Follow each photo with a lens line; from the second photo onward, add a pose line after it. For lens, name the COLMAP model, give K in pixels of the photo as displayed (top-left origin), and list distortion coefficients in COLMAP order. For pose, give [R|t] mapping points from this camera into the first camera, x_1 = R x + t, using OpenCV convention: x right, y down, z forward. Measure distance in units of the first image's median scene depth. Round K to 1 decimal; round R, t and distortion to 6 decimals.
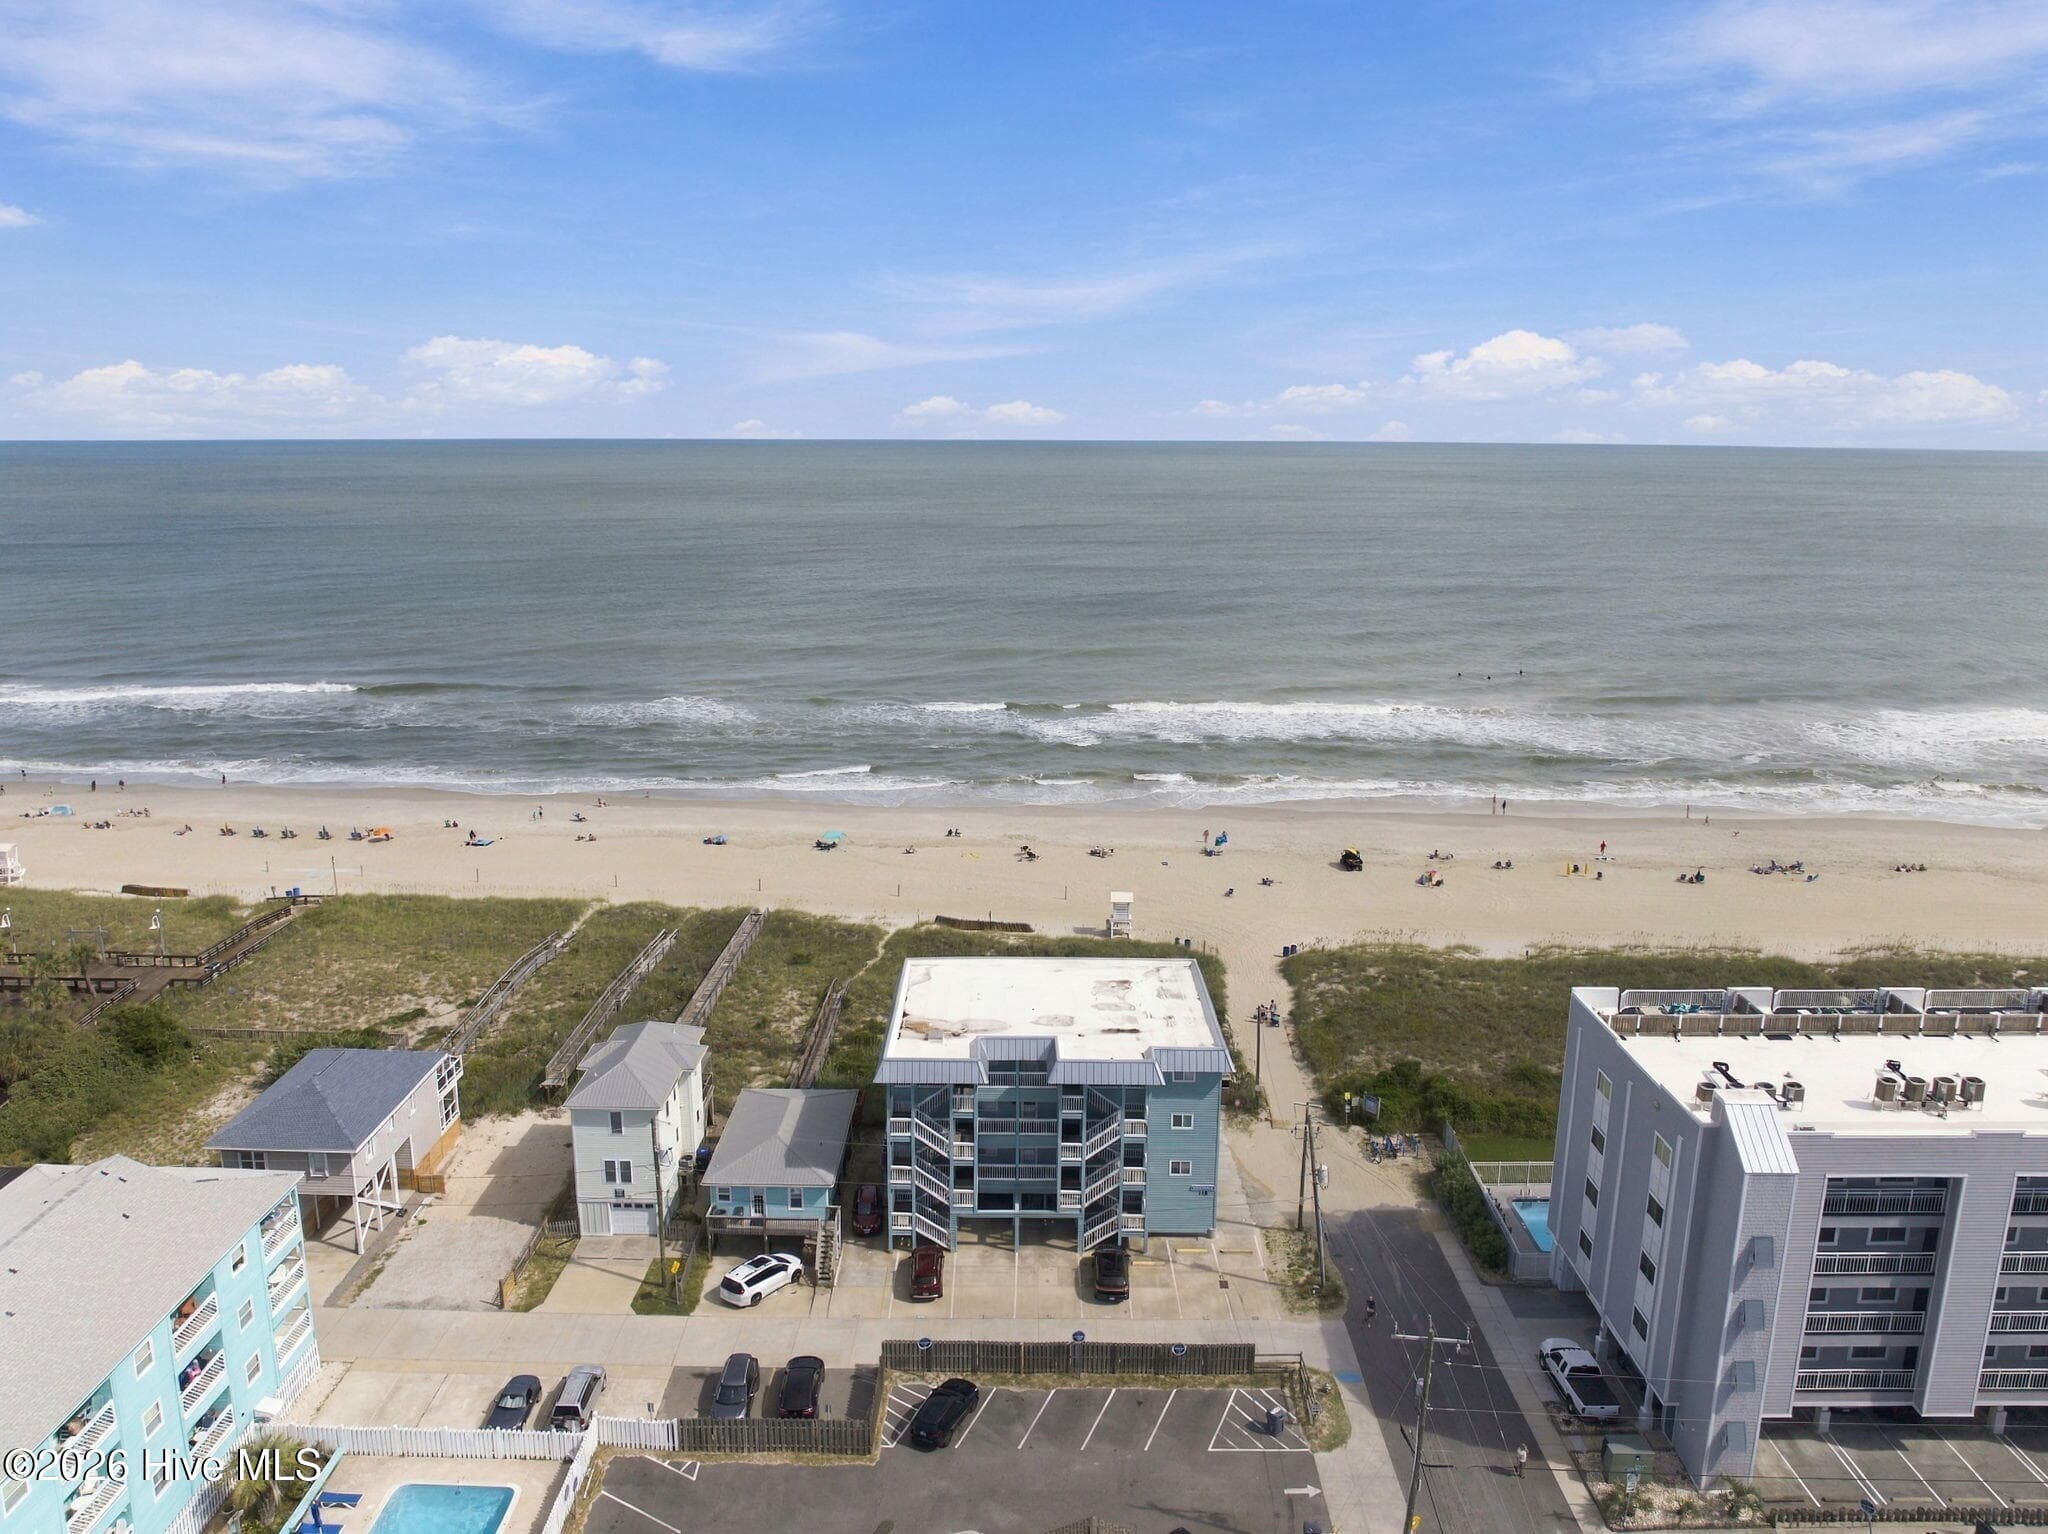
lens RADIAL K [[1443.4, 0, 1025.3], [0, 1443.4, 755.2], [0, 0, 1]] dist [-0.033457, -0.009055]
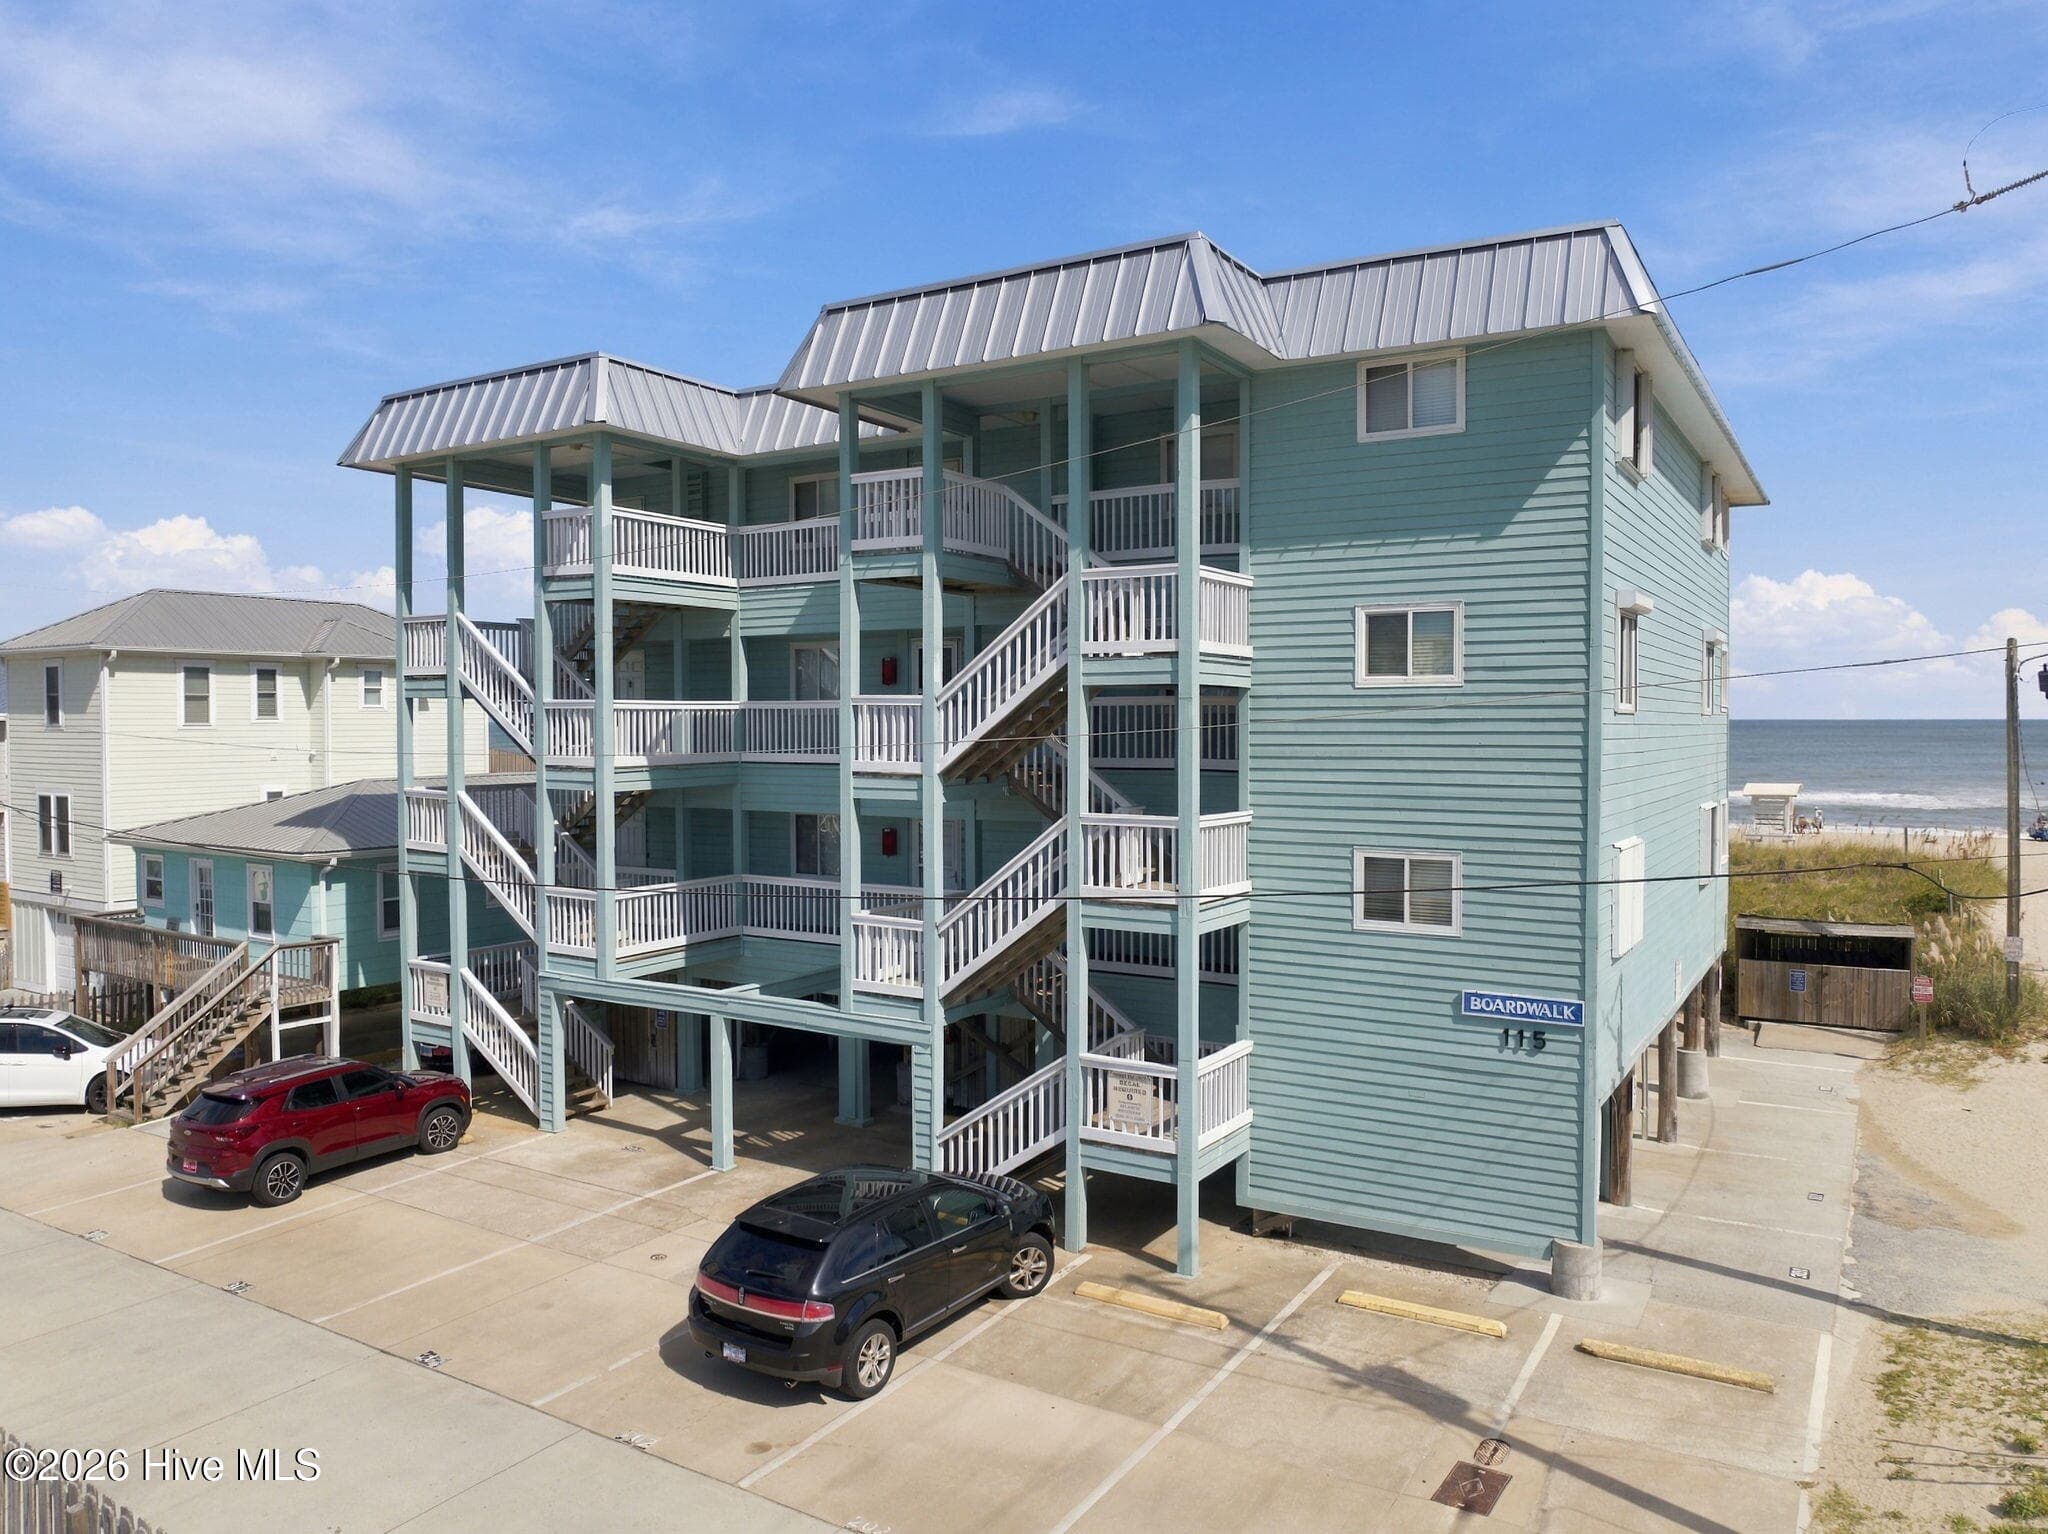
lens RADIAL K [[1443.4, 0, 1011.9], [0, 1443.4, 760.5], [0, 0, 1]] dist [-0.033457, -0.009055]
pose [[0.848328, 0.005427, -0.529444, 0.170663], [-0.105682, 0.981562, -0.159273, 0.310687], [0.518817, 0.191068, 0.833260, 0.804396]]
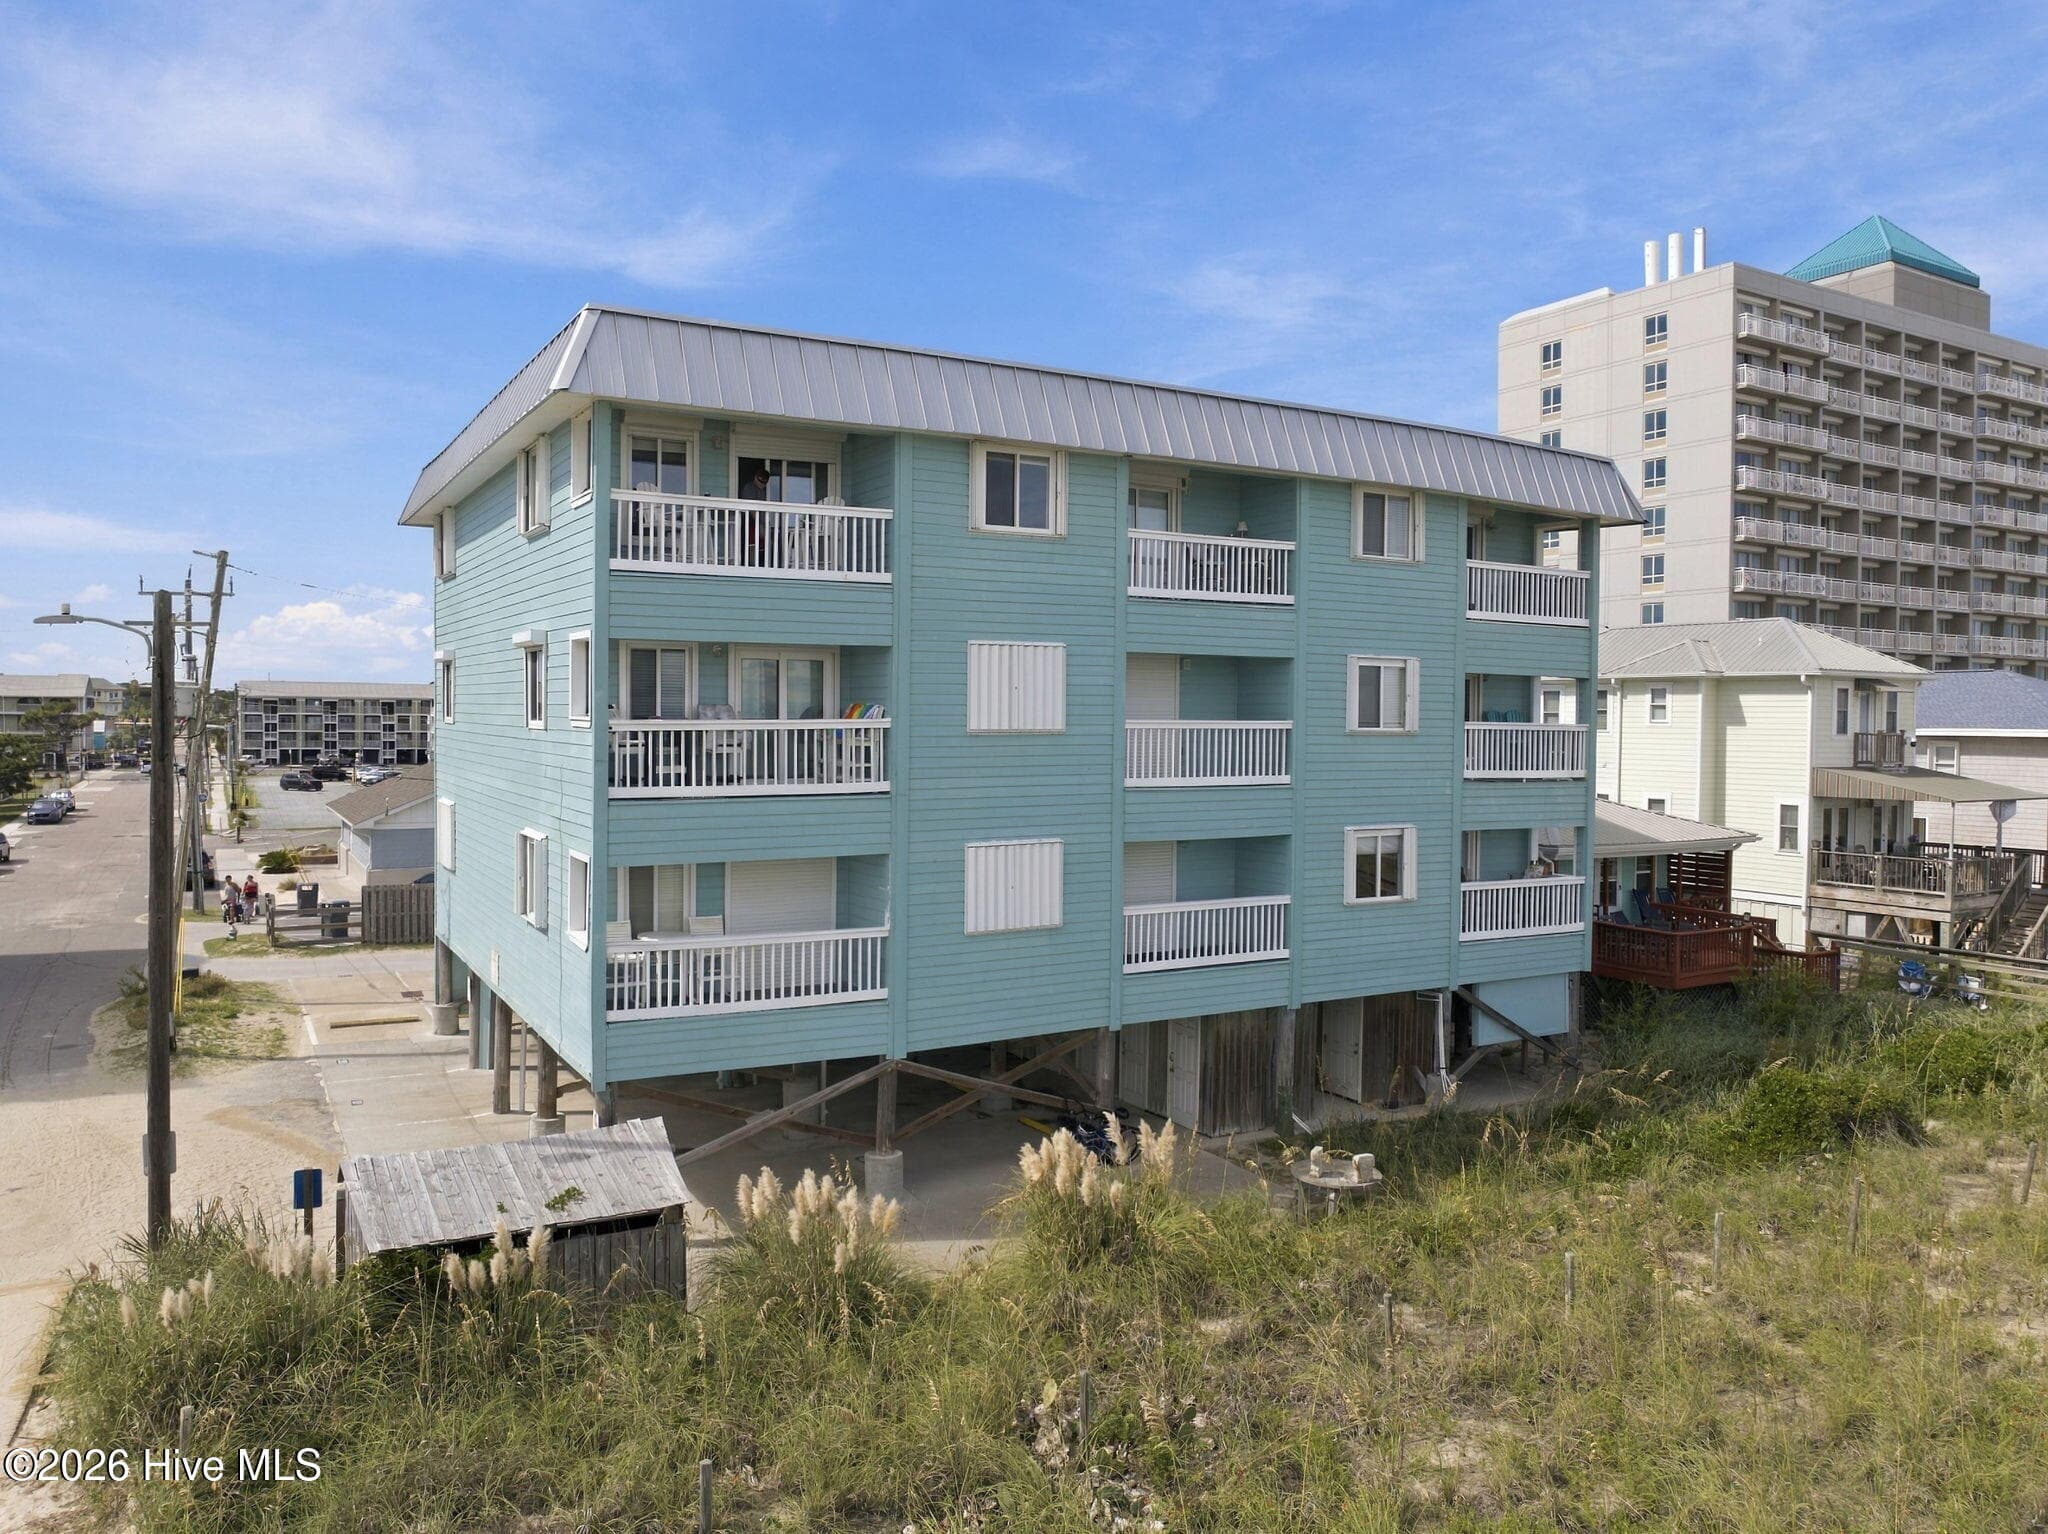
lens RADIAL K [[1443.4, 0, 1014.8], [0, 1443.4, 768.7], [0, 0, 1]] dist [-0.033457, -0.009055]
pose [[-0.868734, -0.000041, -0.495279, 0.188804], [-0.124448, 0.967936, 0.218204, 0.177309], [0.479389, 0.251198, -0.840884, 1.389779]]
